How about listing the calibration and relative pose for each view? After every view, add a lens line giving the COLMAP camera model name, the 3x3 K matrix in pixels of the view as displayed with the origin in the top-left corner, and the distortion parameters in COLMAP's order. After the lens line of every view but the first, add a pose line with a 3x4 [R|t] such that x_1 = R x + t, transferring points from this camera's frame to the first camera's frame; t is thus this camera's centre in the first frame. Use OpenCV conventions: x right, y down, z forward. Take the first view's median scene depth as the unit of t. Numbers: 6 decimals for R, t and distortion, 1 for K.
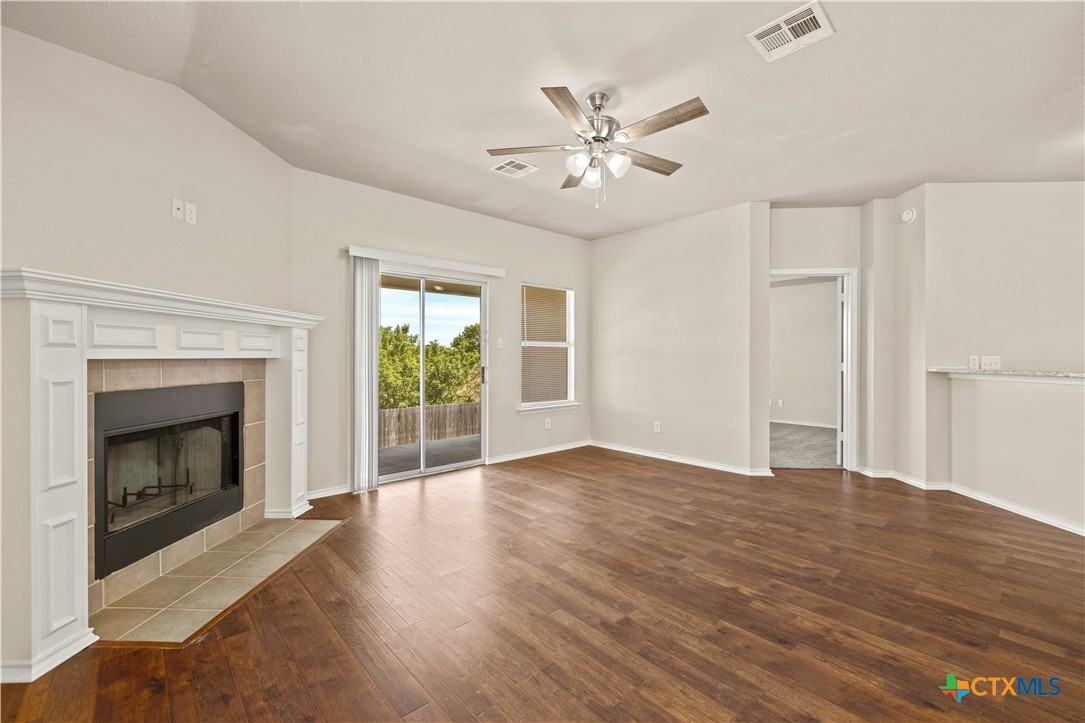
lens RADIAL K [[455.1, 0, 536.5], [0, 455.1, 355.2], [0, 0, 1]] dist [0.000025, 0.000062]
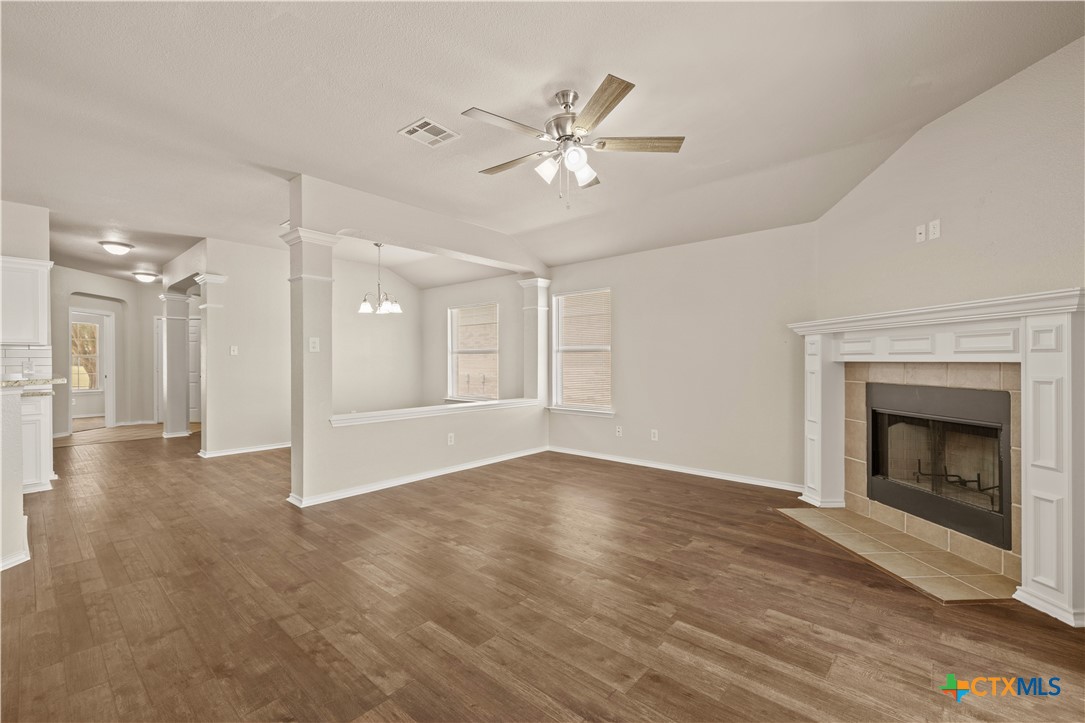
lens RADIAL K [[458.3, 0, 542.5], [0, 458.3, 361.5], [0, 0, 1]] dist [-0.001089, -0.000220]
pose [[-0.991433, 0.003203, -0.130577, 0.333236], [0.003165, 0.999995, 0.000498, 0.003174], [0.130578, 0.000081, -0.991438, 2.077296]]
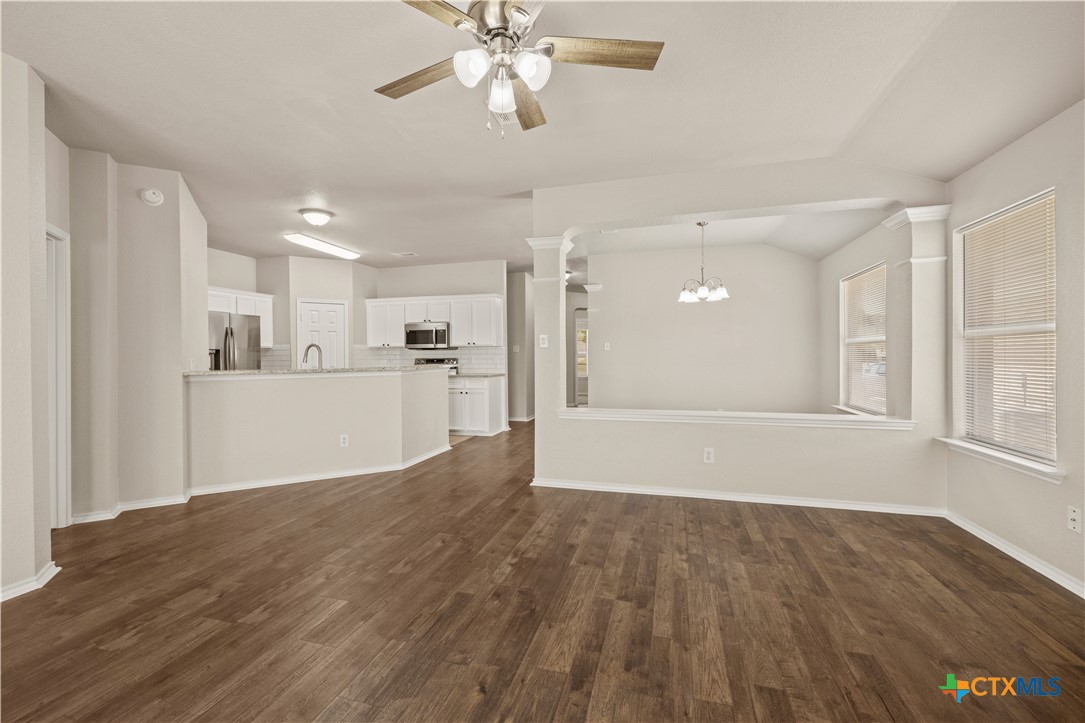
lens RADIAL K [[457.6, 0, 533.7], [0, 457.6, 360.9], [0, 0, 1]] dist [0.001108, 0.000183]
pose [[-0.527075, -0.004231, 0.849808, -0.494701], [0.006051, 0.999944, 0.008732, 0.003130], [-0.849797, 0.009744, -0.527019, 1.396841]]
